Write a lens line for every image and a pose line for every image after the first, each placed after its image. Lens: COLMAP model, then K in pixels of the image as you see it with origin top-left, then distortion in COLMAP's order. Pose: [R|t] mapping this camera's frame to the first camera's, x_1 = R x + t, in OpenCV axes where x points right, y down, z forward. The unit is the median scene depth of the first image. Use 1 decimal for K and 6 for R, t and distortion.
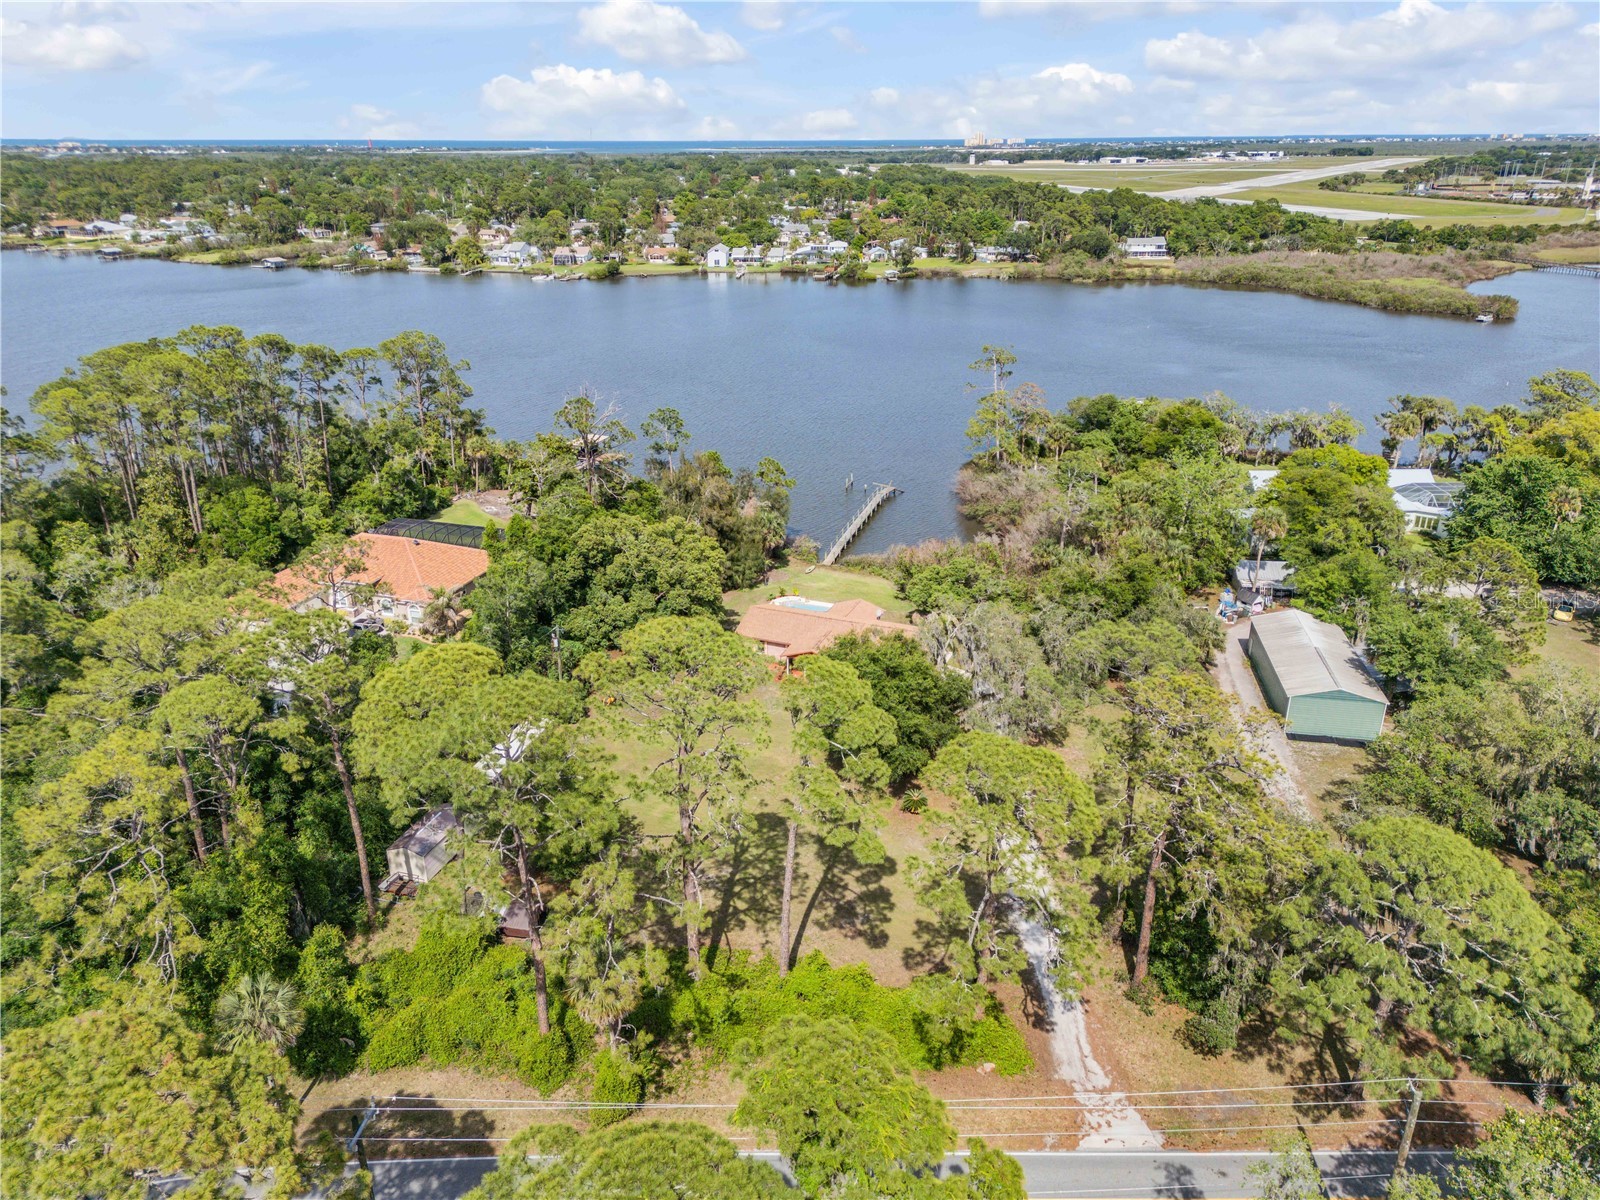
lens RADIAL K [[1118.3, 0, 799.5], [0, 1118.3, 608.5], [0, 0, 1]] dist [0.075274, -0.071631]
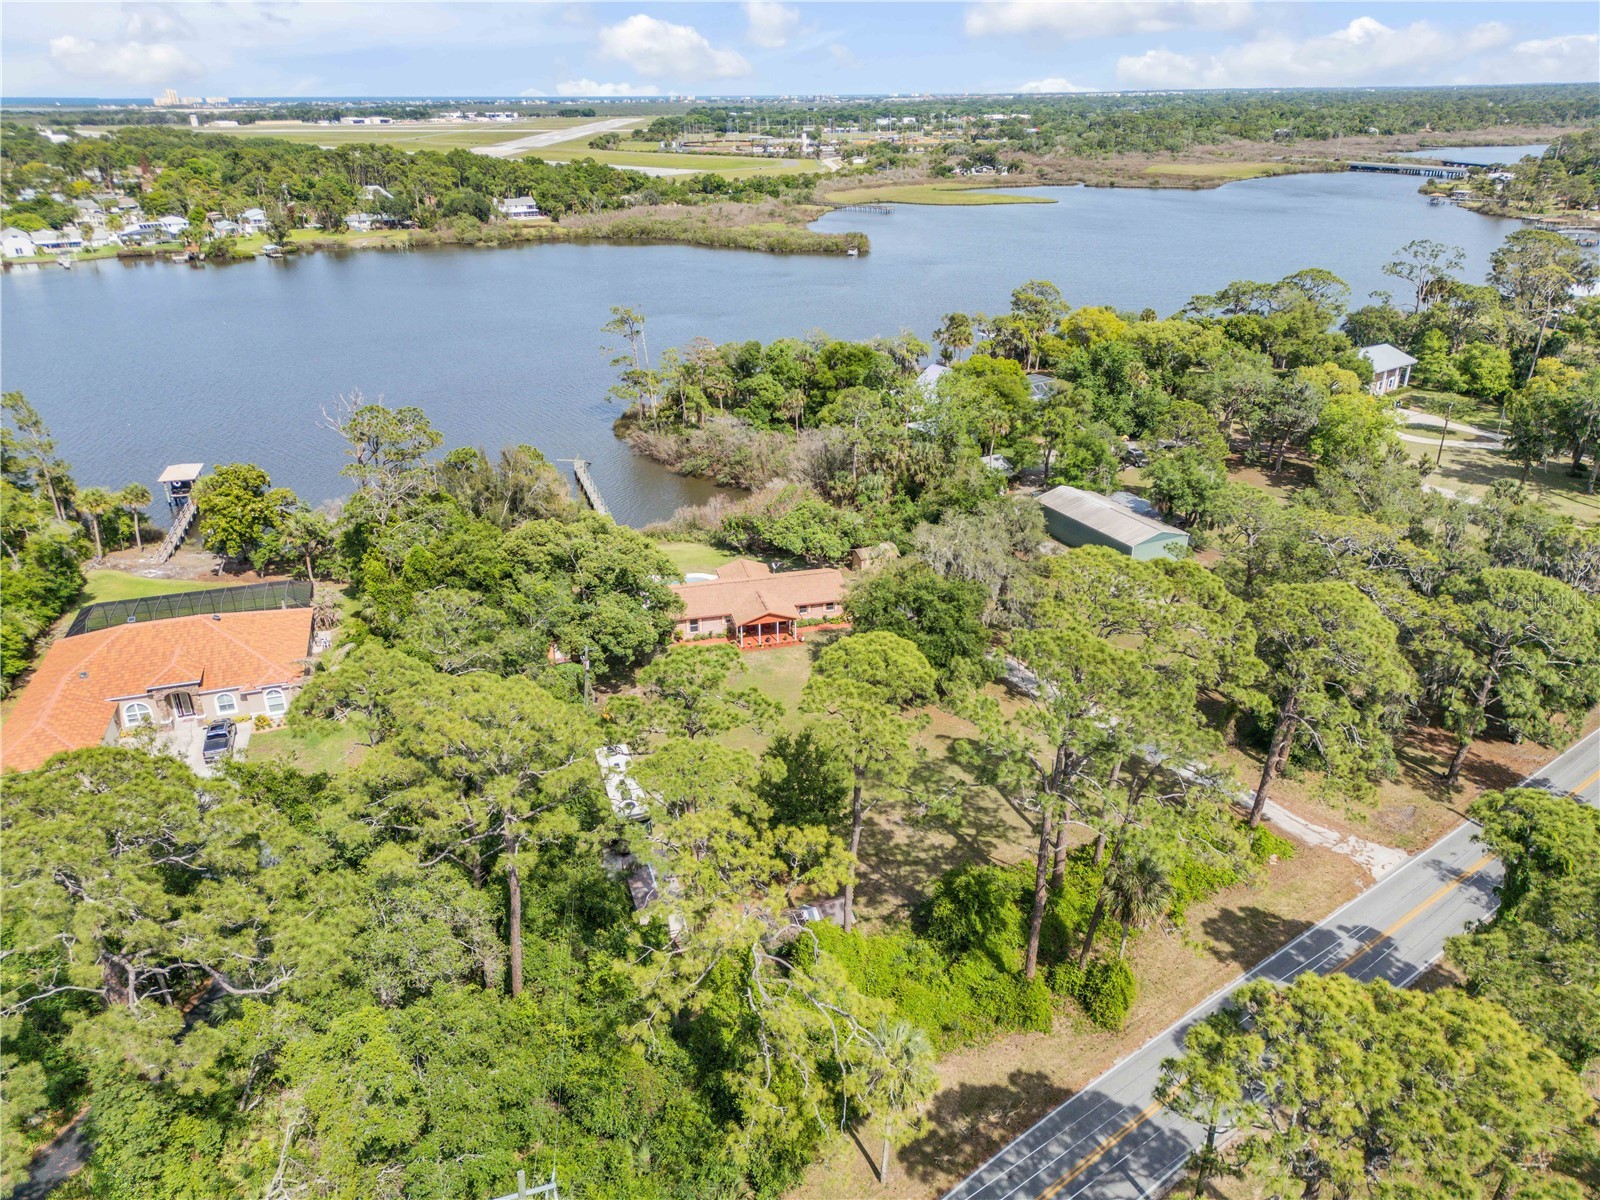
lens RADIAL K [[1118.3, 0, 803.7], [0, 1118.3, 603.4], [0, 0, 1]] dist [0.075274, -0.071631]
pose [[0.810385, -0.243801, 0.532763, -0.126196], [0.230166, 0.968680, 0.093179, -0.014178], [-0.538794, 0.047113, 0.841119, 0.034130]]
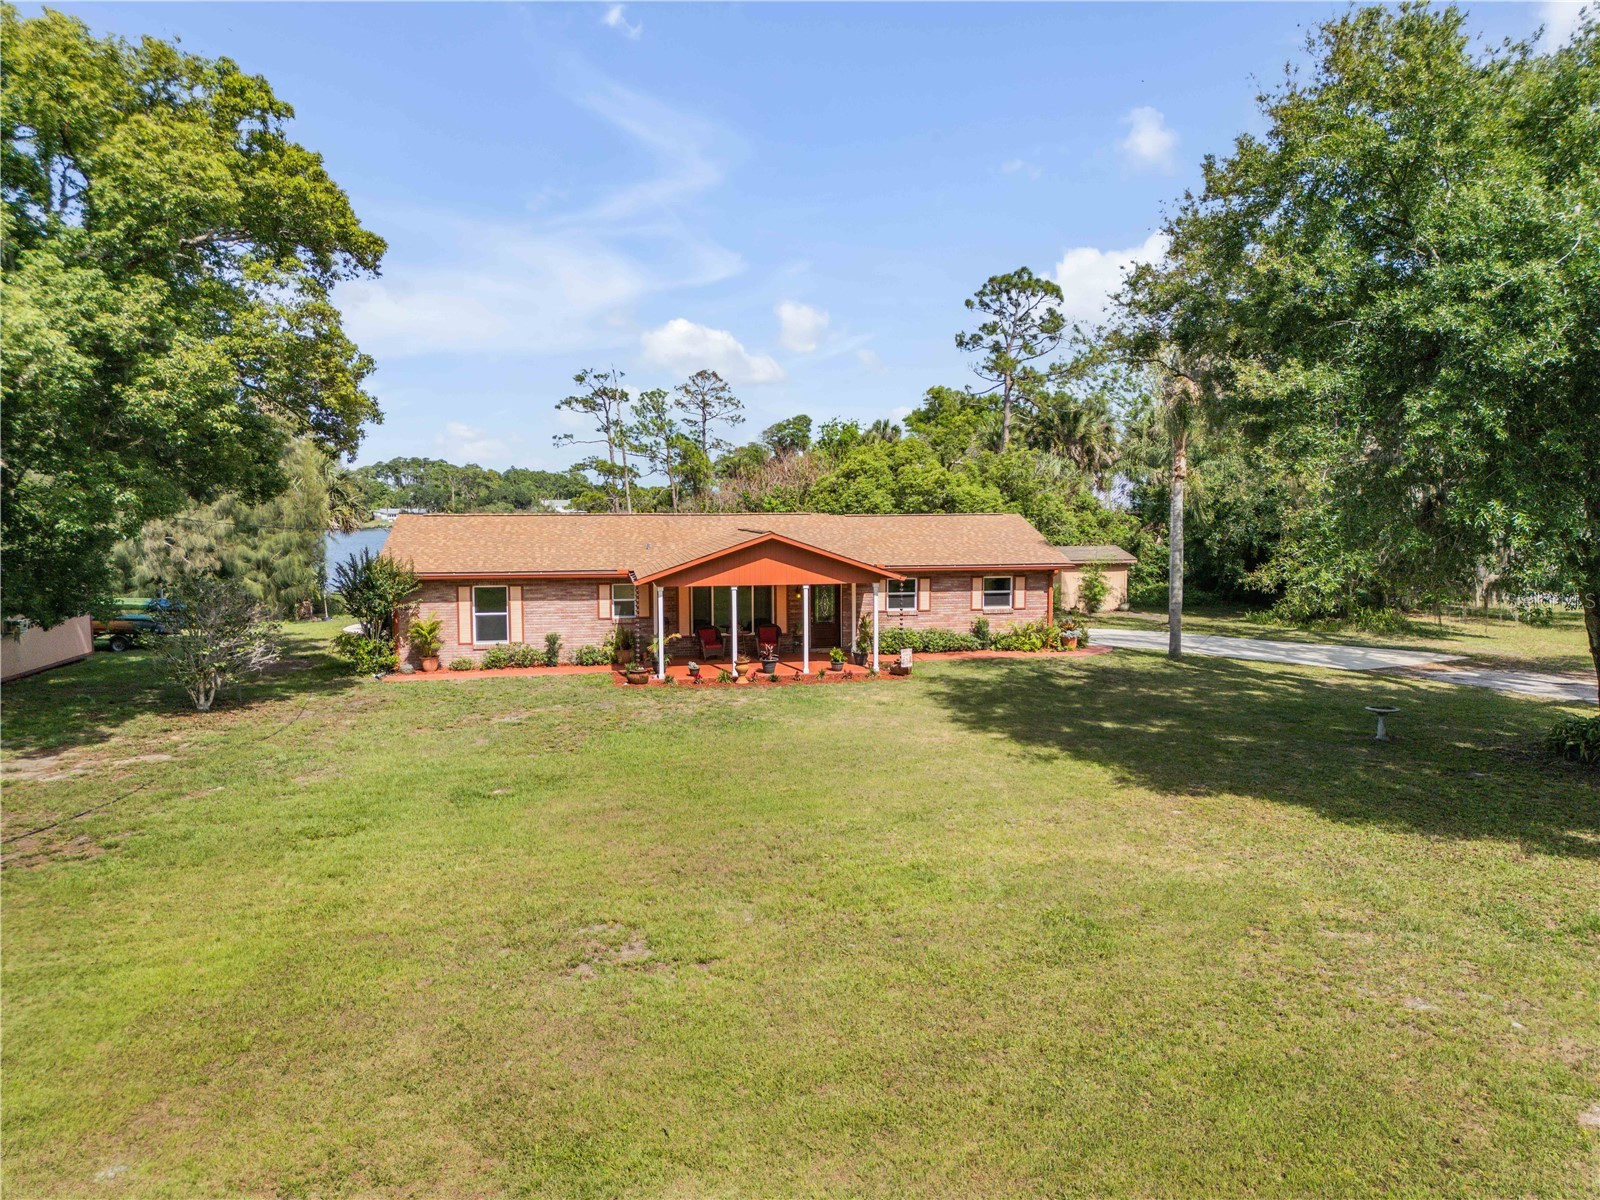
lens RADIAL K [[1118.3, 0, 796.4], [0, 1118.3, 599.8], [0, 0, 1]] dist [0.075274, -0.071631]
pose [[0.847111, -0.043880, 0.529601, -0.029918], [0.206439, 0.945487, -0.251867, 0.029698], [-0.489679, 0.322689, 0.809991, 0.202058]]
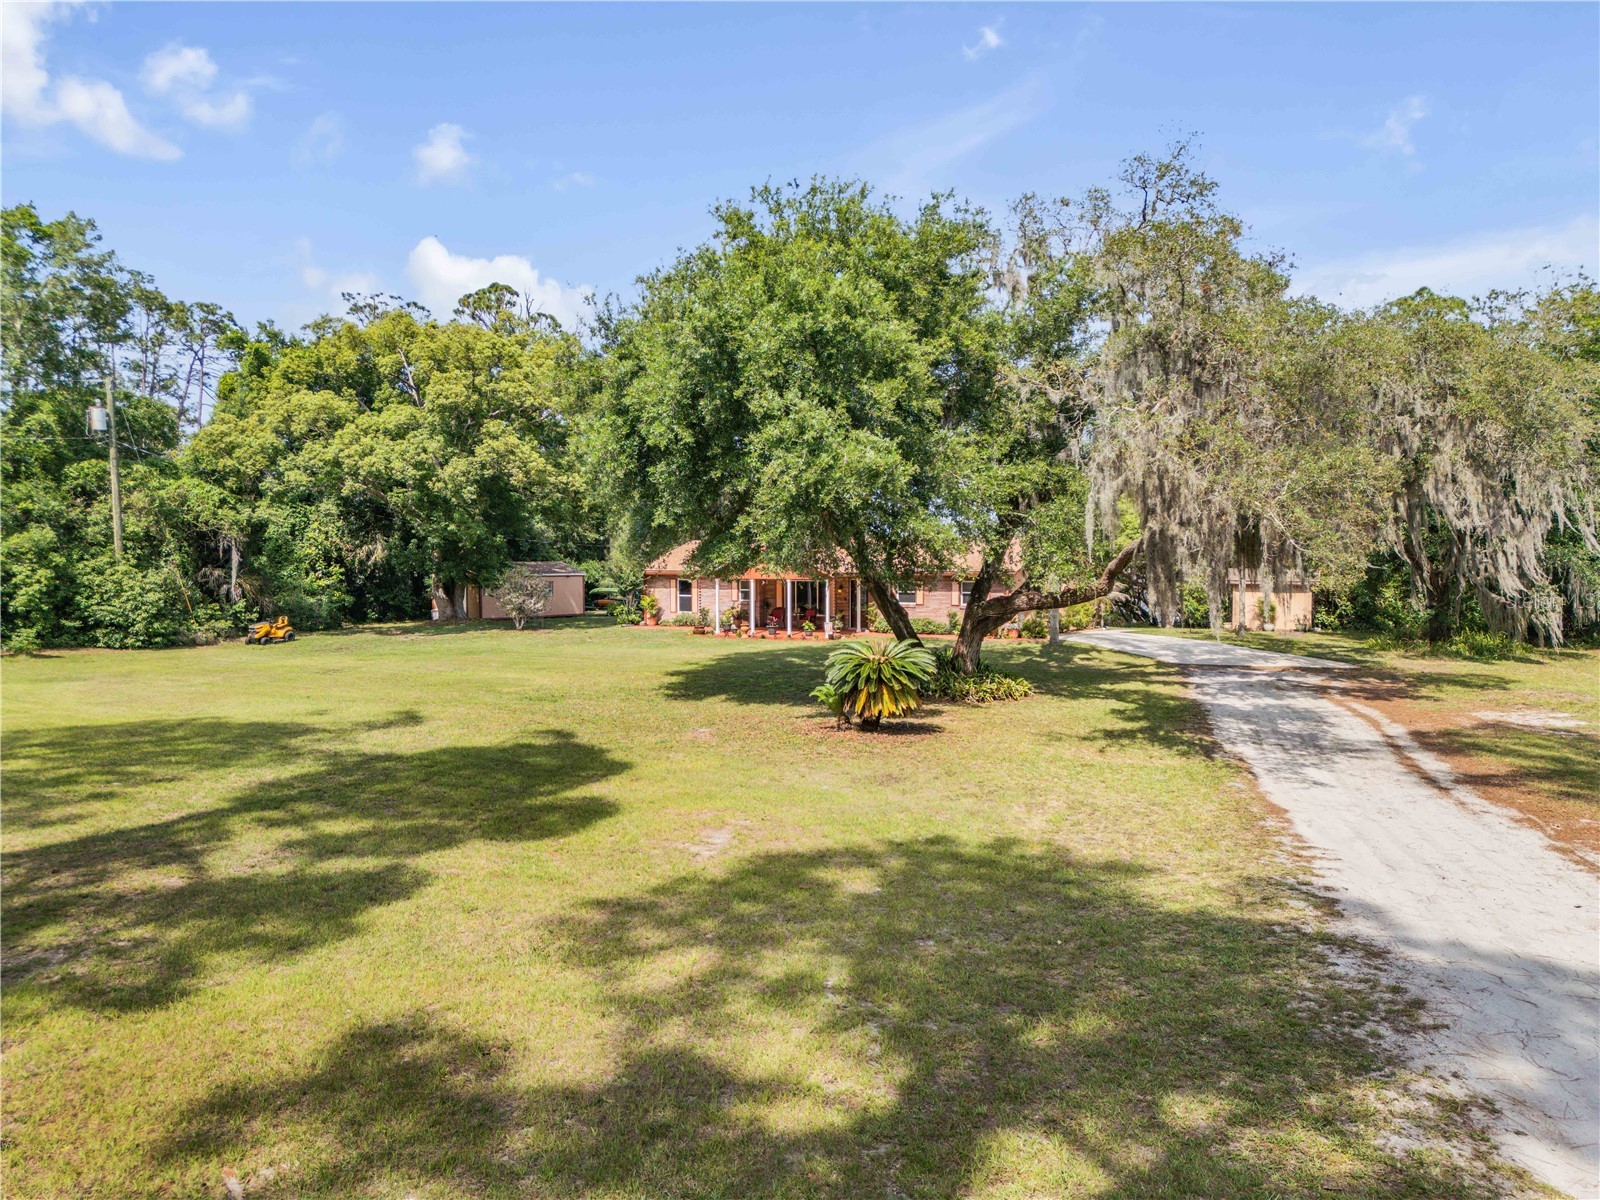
lens RADIAL K [[1118.3, 0, 801.5], [0, 1118.3, 603.2], [0, 0, 1]] dist [0.075274, -0.071631]
pose [[0.976101, 0.009464, -0.217111, 0.028644], [-0.084600, 0.936789, -0.339514, 0.049197], [0.200174, 0.349767, 0.915201, 0.161729]]
